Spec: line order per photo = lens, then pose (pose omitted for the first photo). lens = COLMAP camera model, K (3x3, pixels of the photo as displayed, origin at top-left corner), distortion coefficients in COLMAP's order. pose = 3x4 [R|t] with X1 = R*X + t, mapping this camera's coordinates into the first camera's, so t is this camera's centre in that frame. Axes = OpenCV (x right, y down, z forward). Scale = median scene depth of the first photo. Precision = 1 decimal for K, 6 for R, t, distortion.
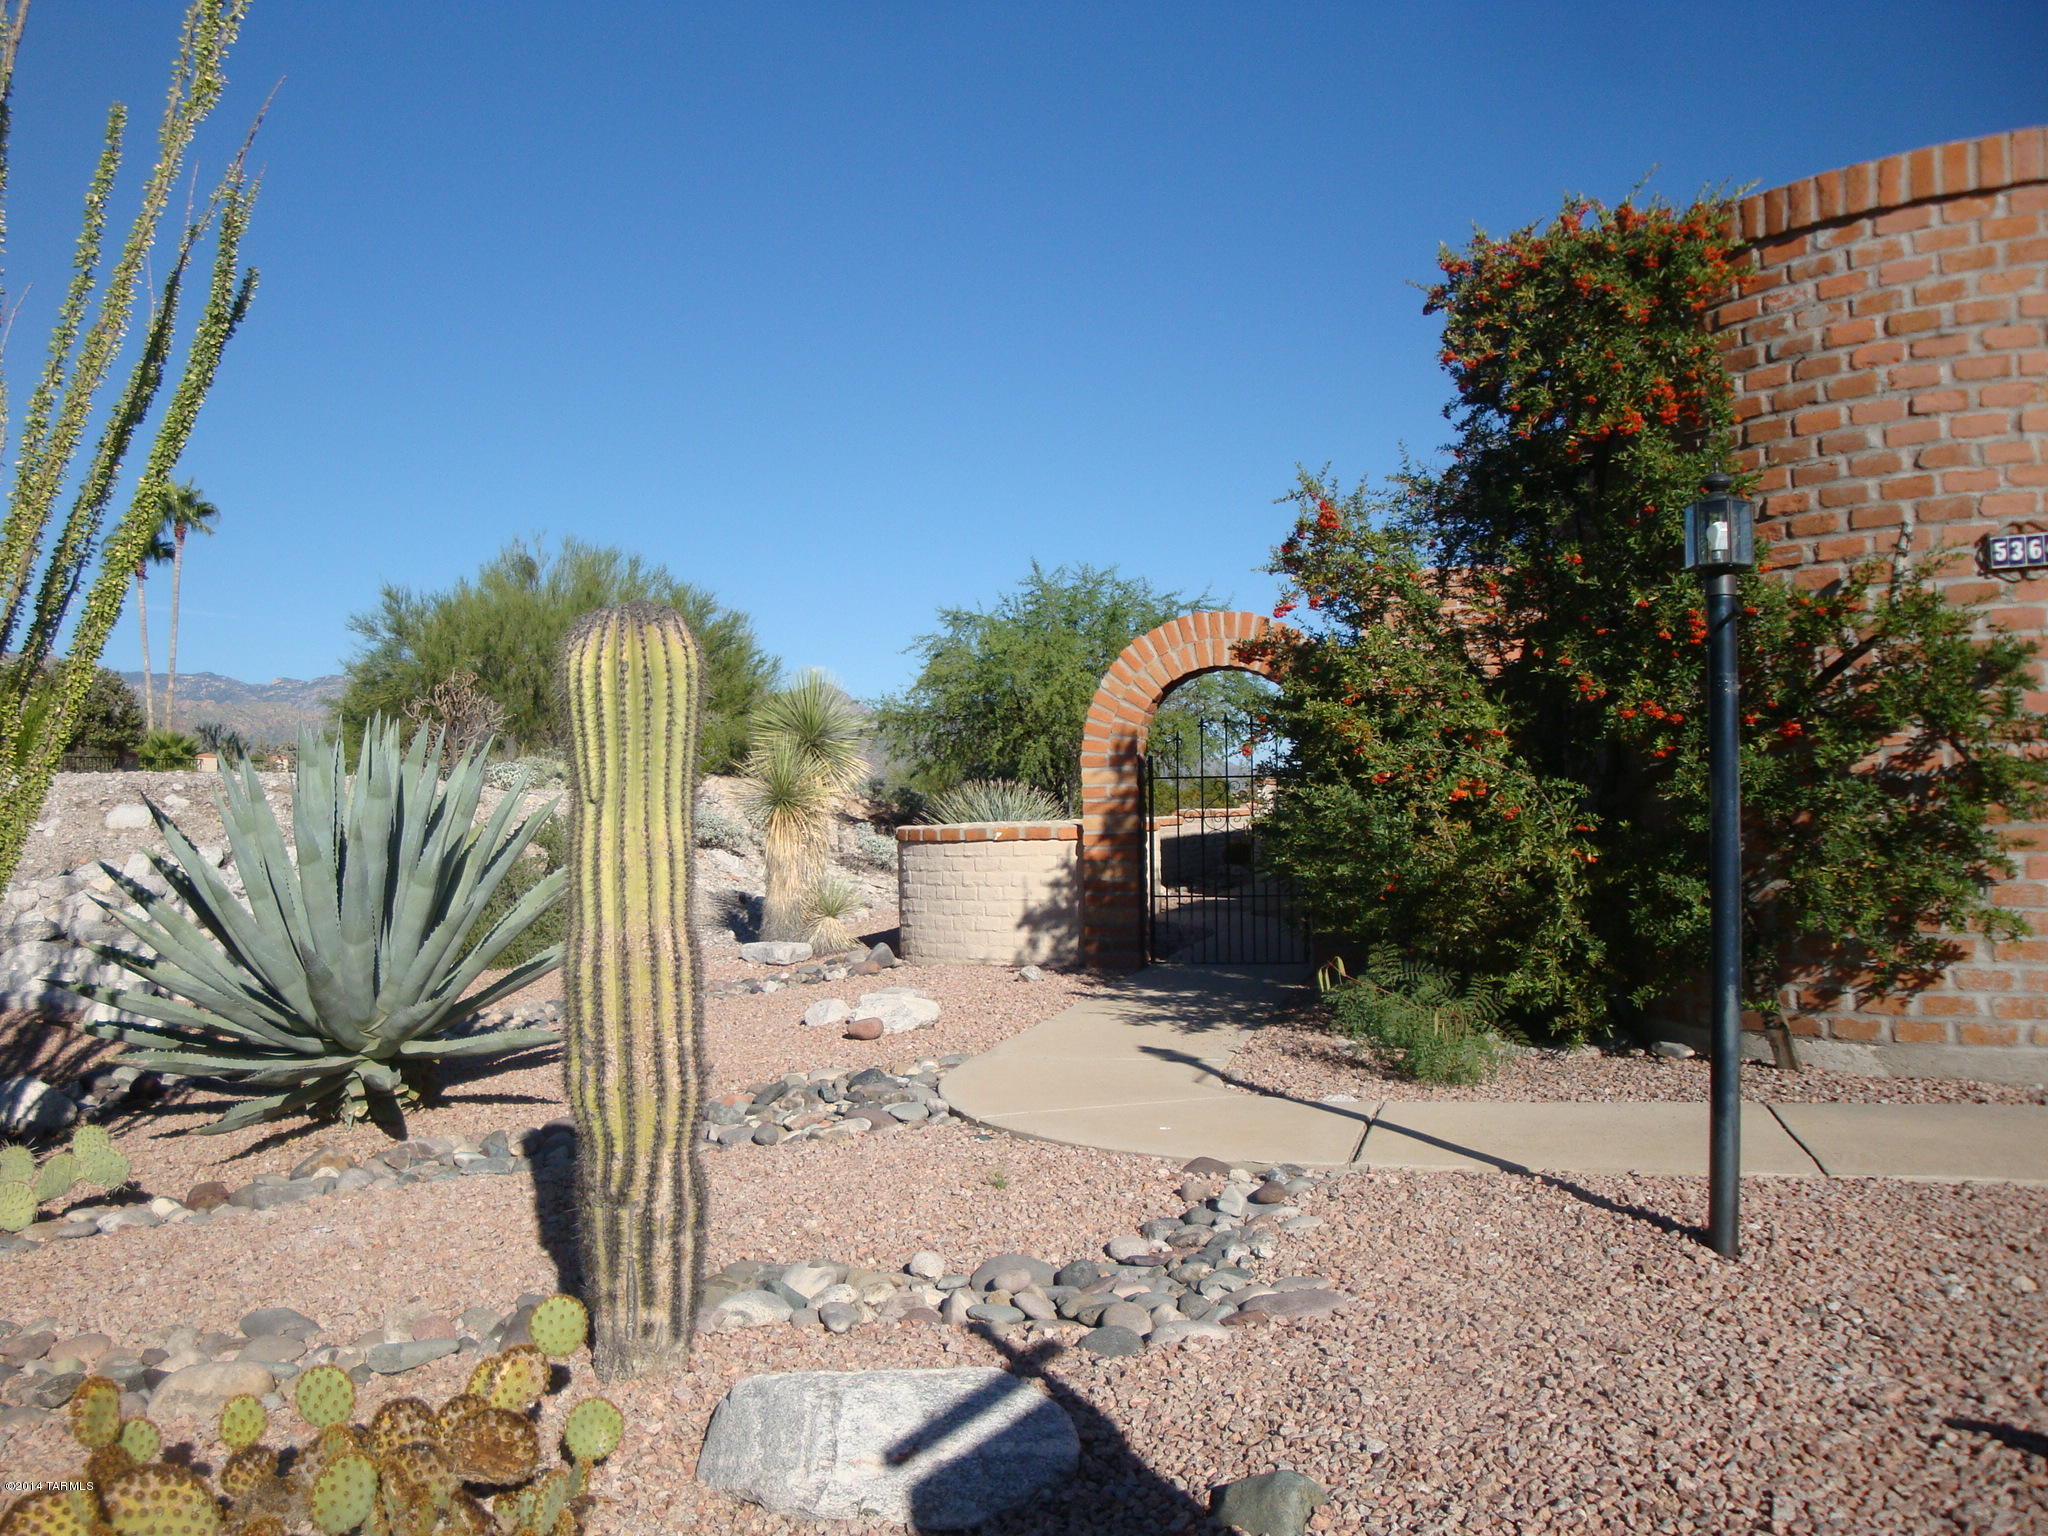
lens RADIAL K [[1672.2, 0, 1027.3], [0, 1672.2, 757.8], [0, 0, 1]] dist [-0.063785, 0.011008]
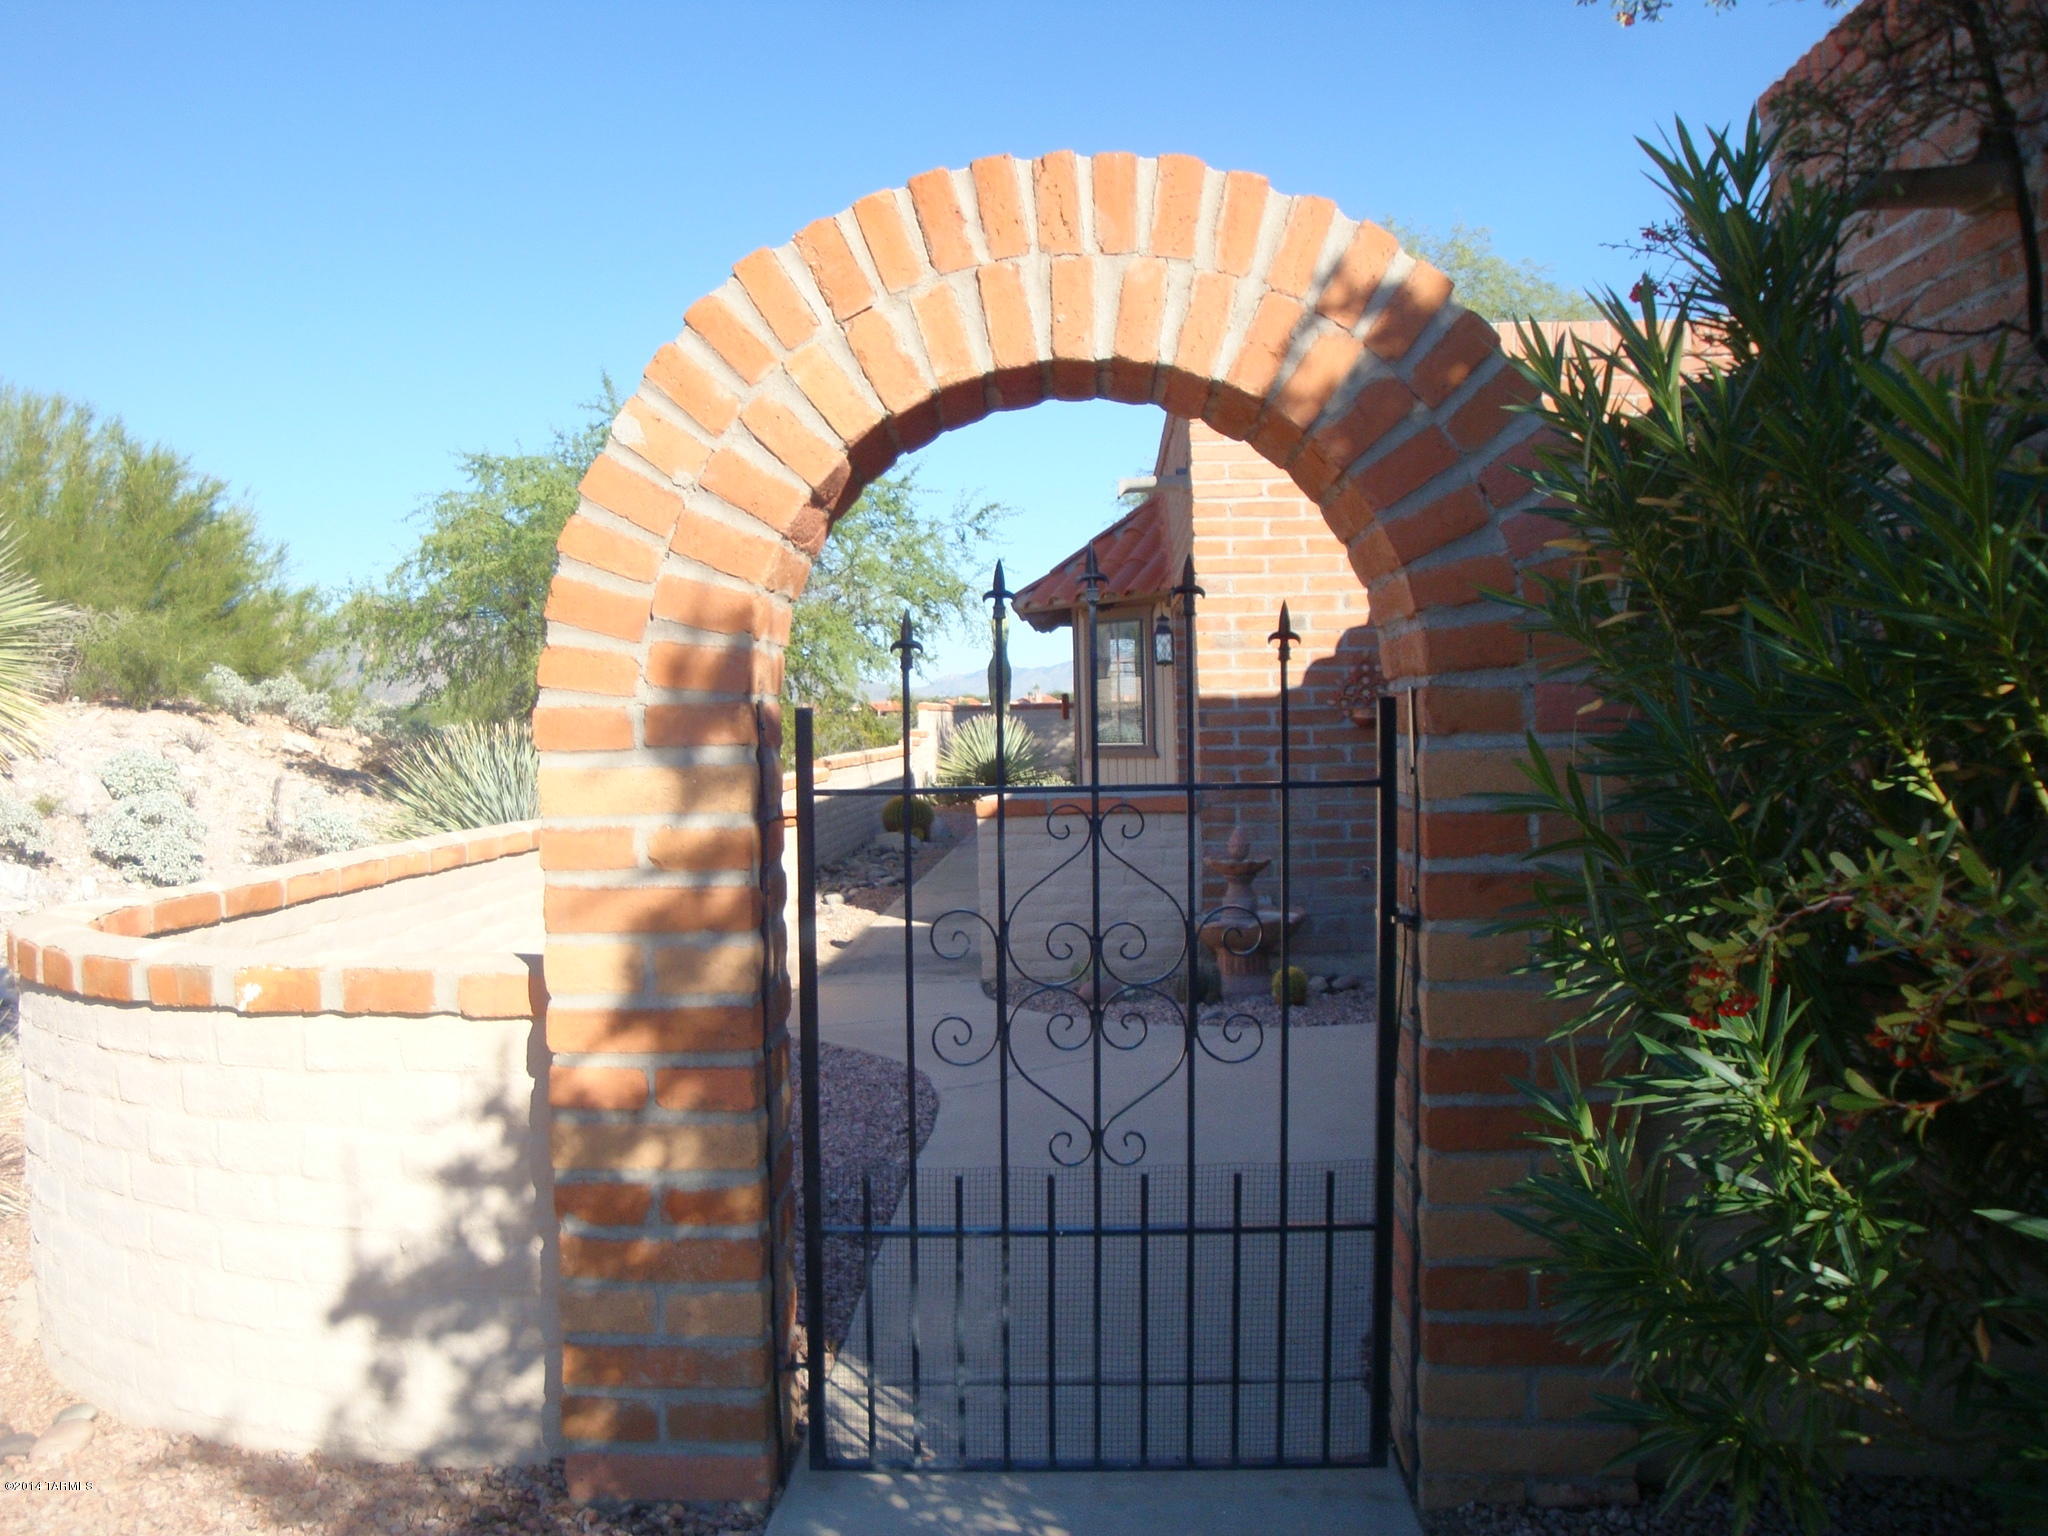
lens RADIAL K [[1672.2, 0, 1015.6], [0, 1672.2, 752.6], [0, 0, 1]] dist [-0.063785, 0.011008]
pose [[0.977398, -0.010709, 0.211137, 0.049565], [0.000393, 0.998806, 0.048841, -0.006569], [-0.211408, -0.047655, 0.976235, 0.722015]]
